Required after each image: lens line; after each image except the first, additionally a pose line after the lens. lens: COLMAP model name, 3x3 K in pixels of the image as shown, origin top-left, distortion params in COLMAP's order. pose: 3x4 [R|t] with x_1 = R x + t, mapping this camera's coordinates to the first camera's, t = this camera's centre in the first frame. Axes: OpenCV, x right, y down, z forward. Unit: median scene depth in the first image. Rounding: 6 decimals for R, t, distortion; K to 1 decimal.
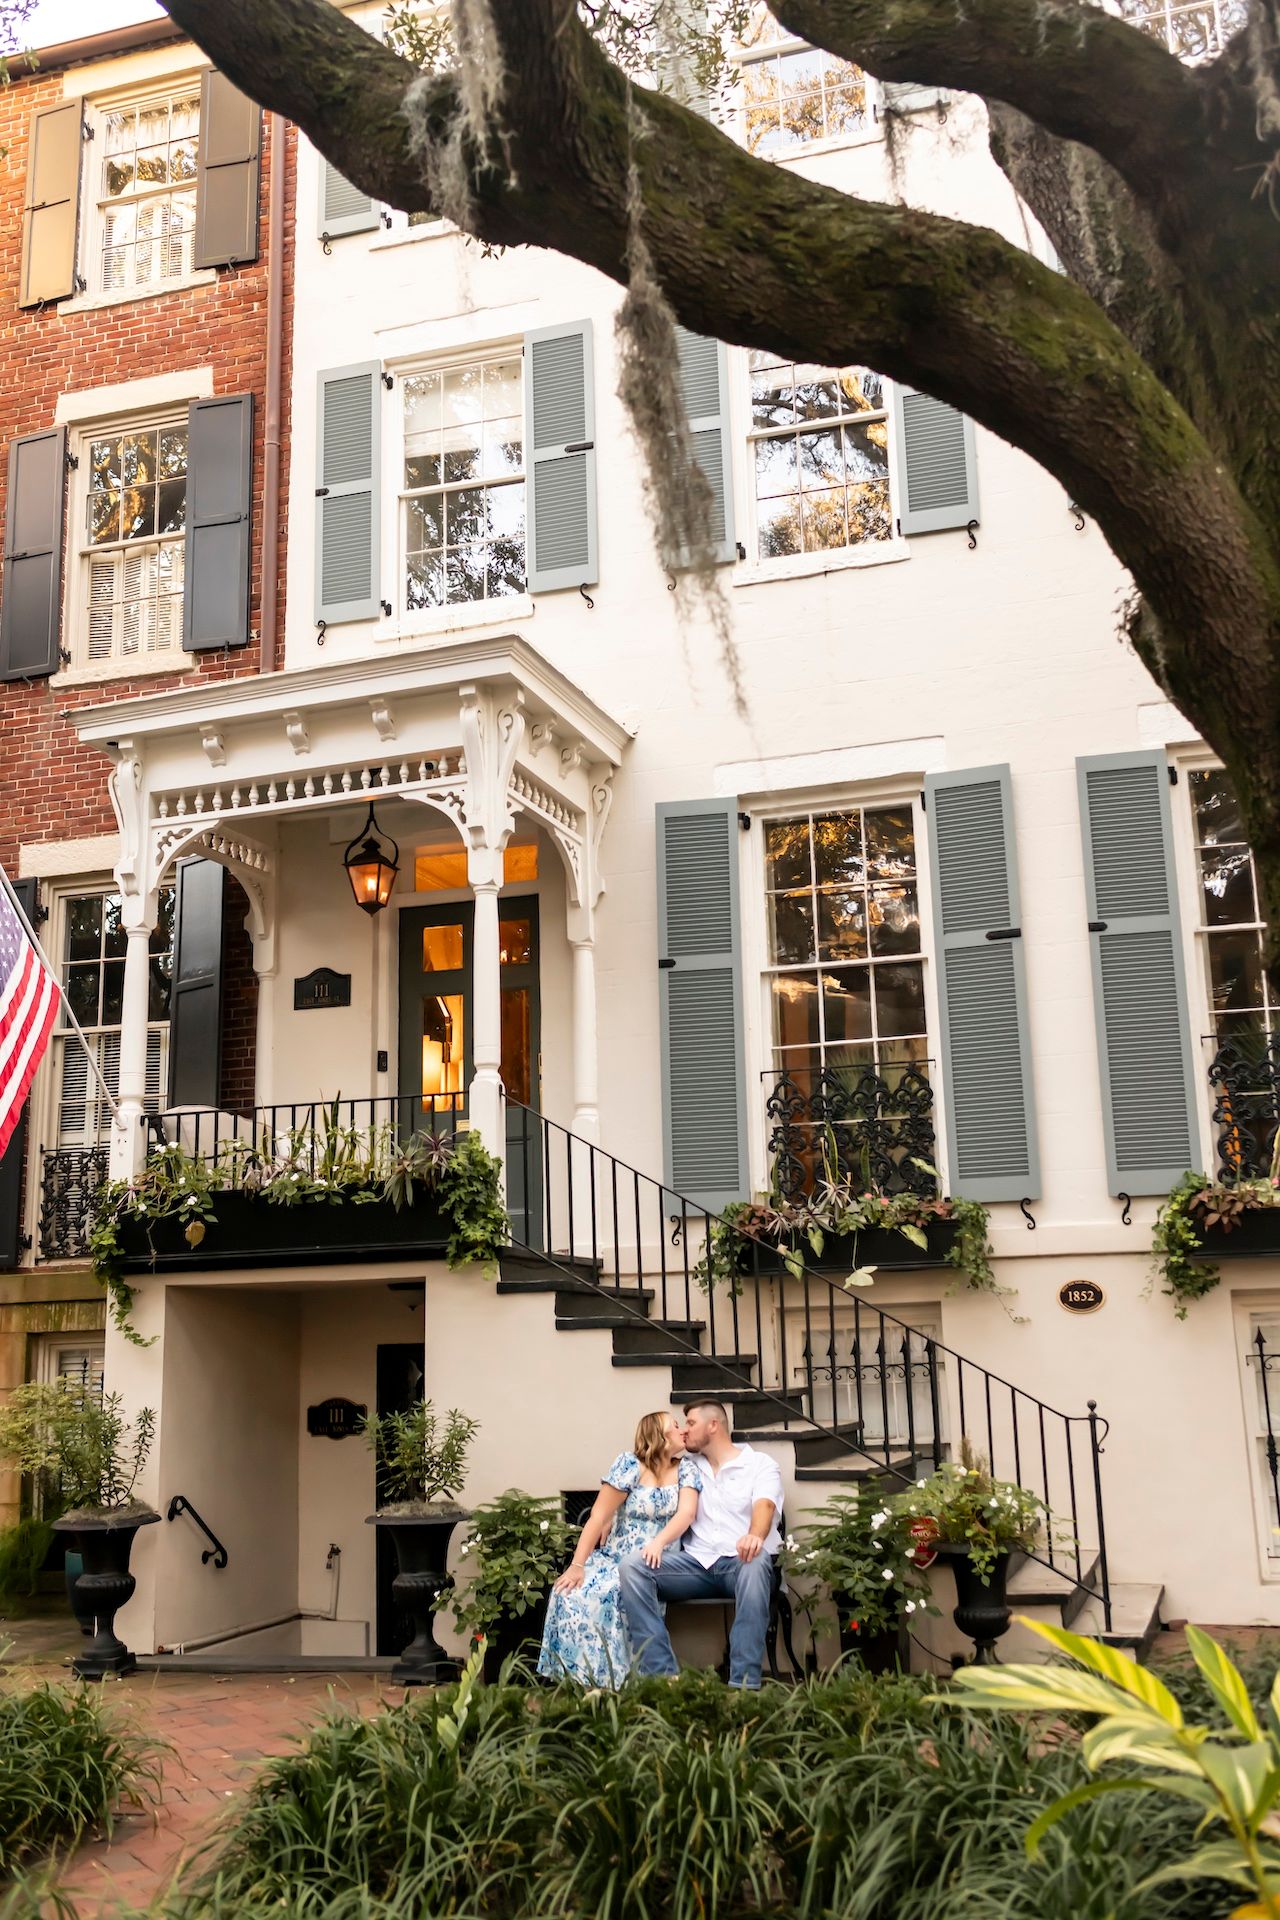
lens RADIAL K [[1957.3, 0, 647.1], [0, 1957.3, 1023.8], [0, 0, 1]] dist [0.001987, -0.002807]
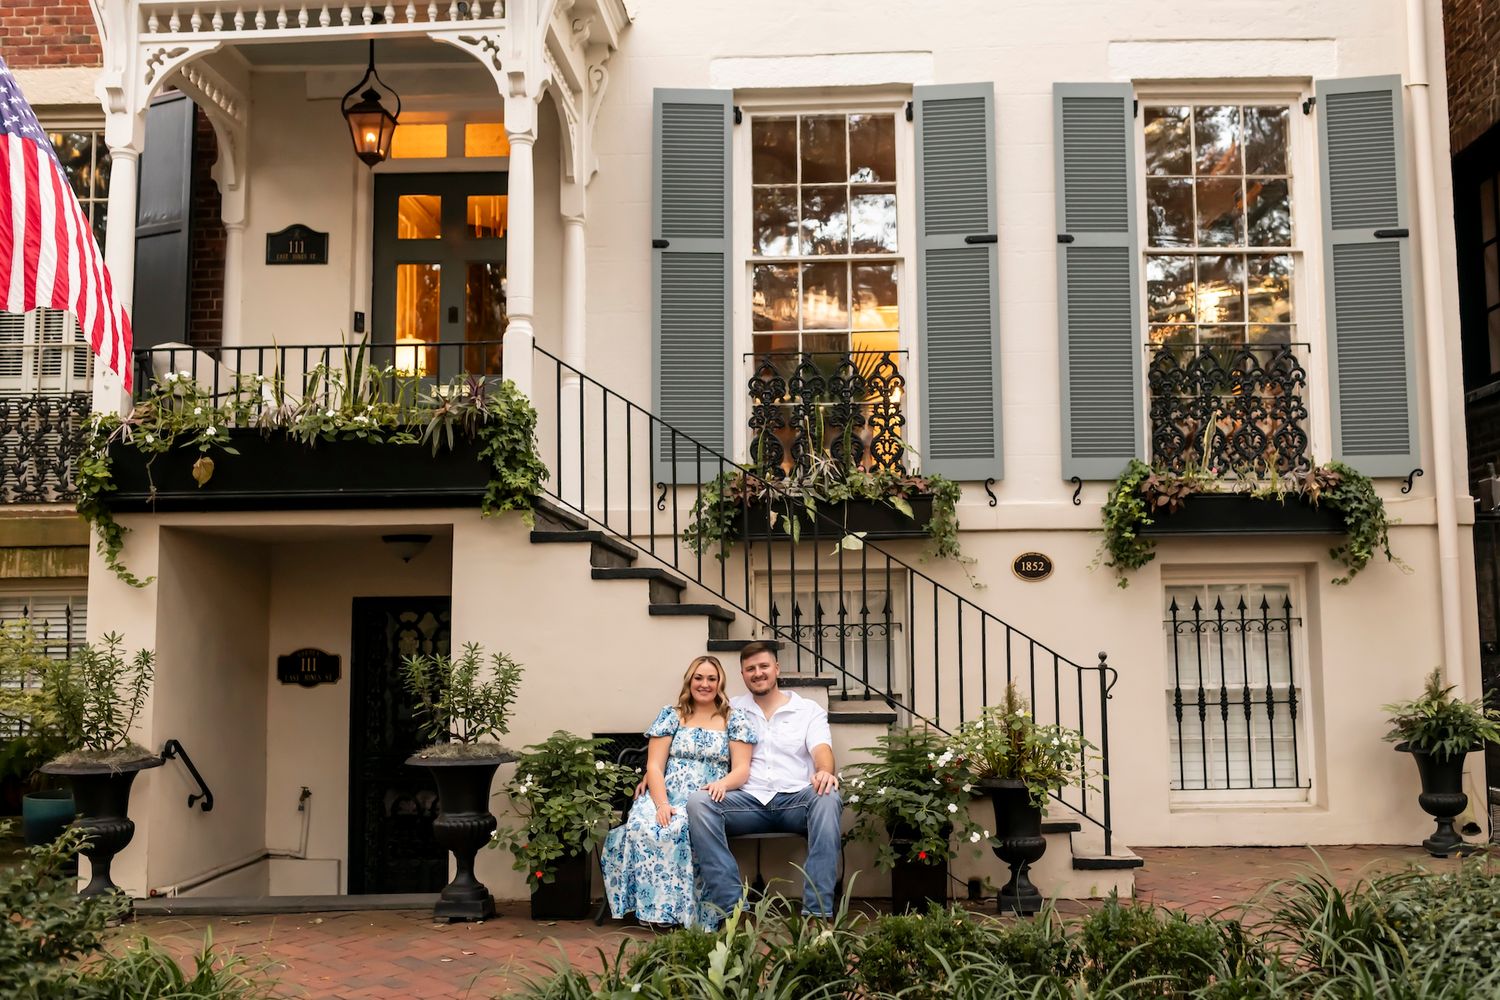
lens RADIAL K [[1483.7, 0, 776.9], [0, 1483.7, 564.9], [0, 0, 1]] dist [0.001925, 0.000312]
pose [[0.959562, 0.032595, 0.279605, -0.158767], [-0.063268, 0.992833, 0.101385, 0.059890], [-0.274297, -0.114976, 0.954747, 0.218610]]
